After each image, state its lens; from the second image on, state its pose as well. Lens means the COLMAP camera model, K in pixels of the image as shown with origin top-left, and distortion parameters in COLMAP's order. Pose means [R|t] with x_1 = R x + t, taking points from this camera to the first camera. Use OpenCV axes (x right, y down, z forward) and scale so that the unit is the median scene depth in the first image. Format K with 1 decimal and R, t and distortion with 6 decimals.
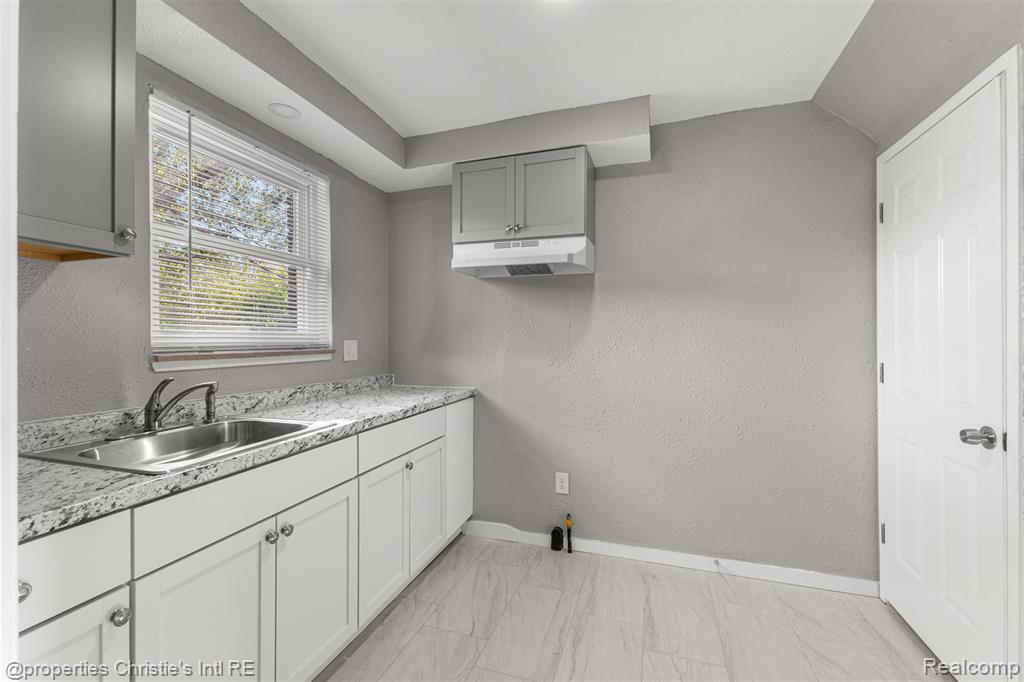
lens RADIAL K [[444.4, 0, 511.7], [0, 444.4, 339.1], [0, 0, 1]] dist [0.010619, -0.000177]
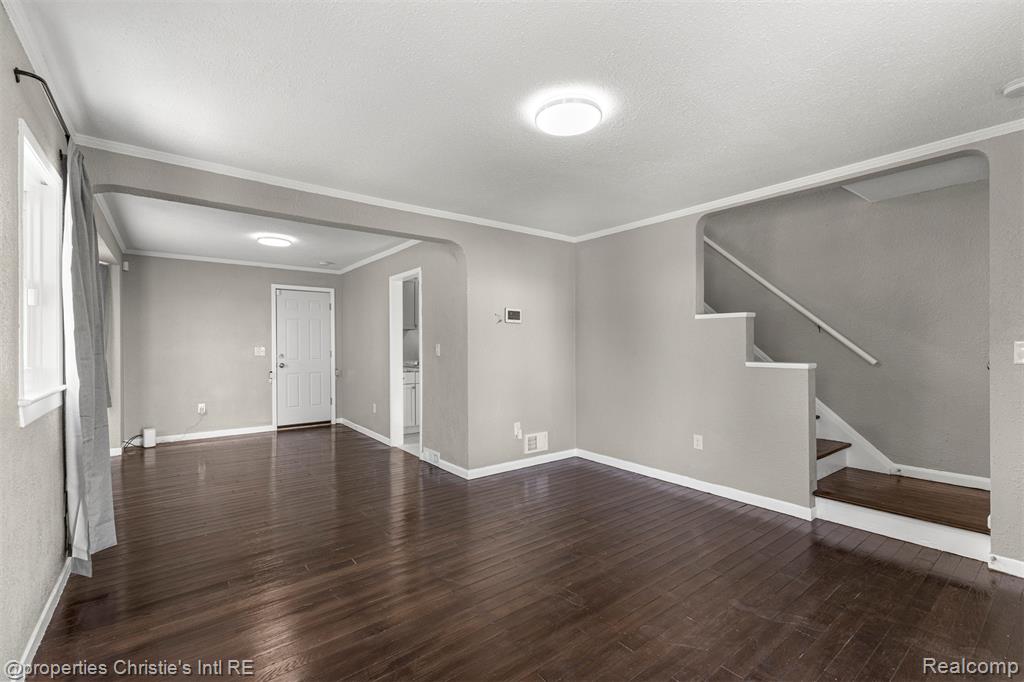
lens RADIAL K [[444.4, 0, 509.0], [0, 444.4, 344.1], [0, 0, 1]] dist [0.010619, -0.000177]
pose [[0.828269, 0.002441, -0.560326, 2.091207], [0.002142, 0.999969, 0.007523, -0.037665], [0.560327, -0.007431, 0.828238, -1.920656]]
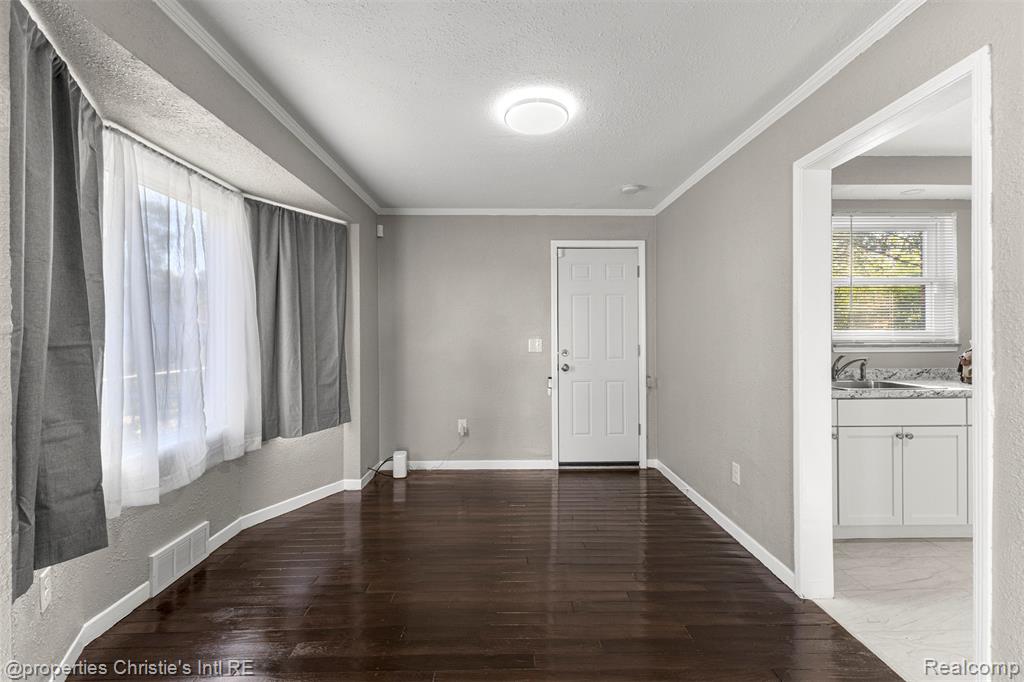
lens RADIAL K [[444.4, 0, 506.1], [0, 444.4, 336.5], [0, 0, 1]] dist [0.010619, -0.000177]
pose [[0.325268, 0.002587, -0.945618, 0.584432], [0.003787, 0.999985, 0.004038, -0.012187], [0.945614, -0.004895, 0.325253, -0.978571]]
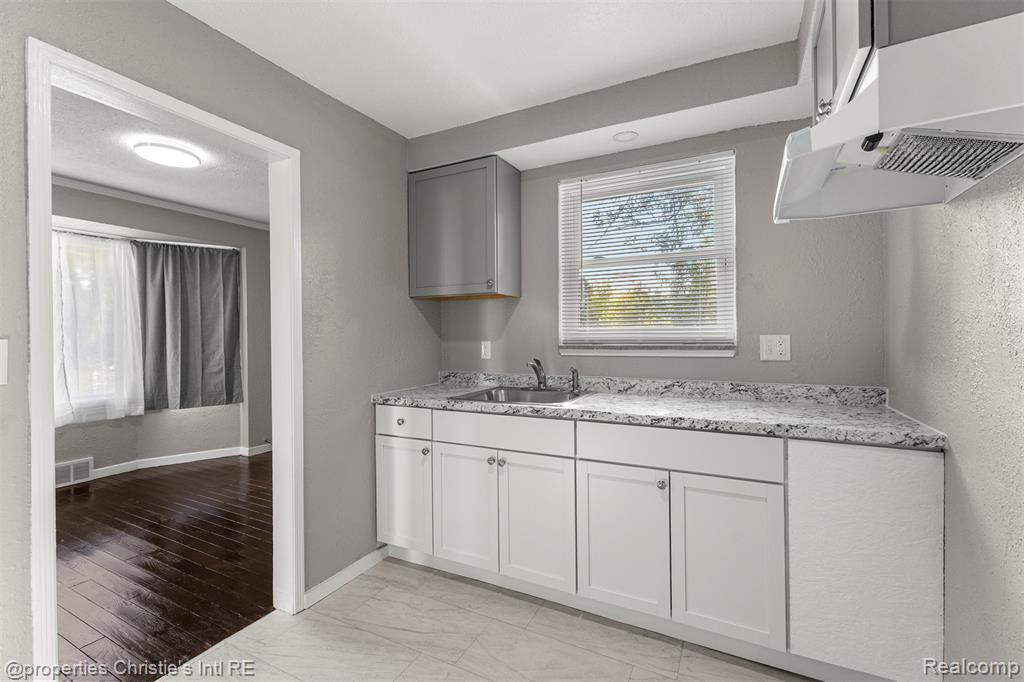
lens RADIAL K [[444.4, 0, 511.9], [0, 444.4, 337.1], [0, 0, 1]] dist [0.010619, -0.000177]
pose [[-0.166915, 0.008397, -0.985936, 0.745291], [0.009164, 0.999934, 0.006964, -0.004831], [0.985929, -0.007873, -0.166981, 0.990383]]
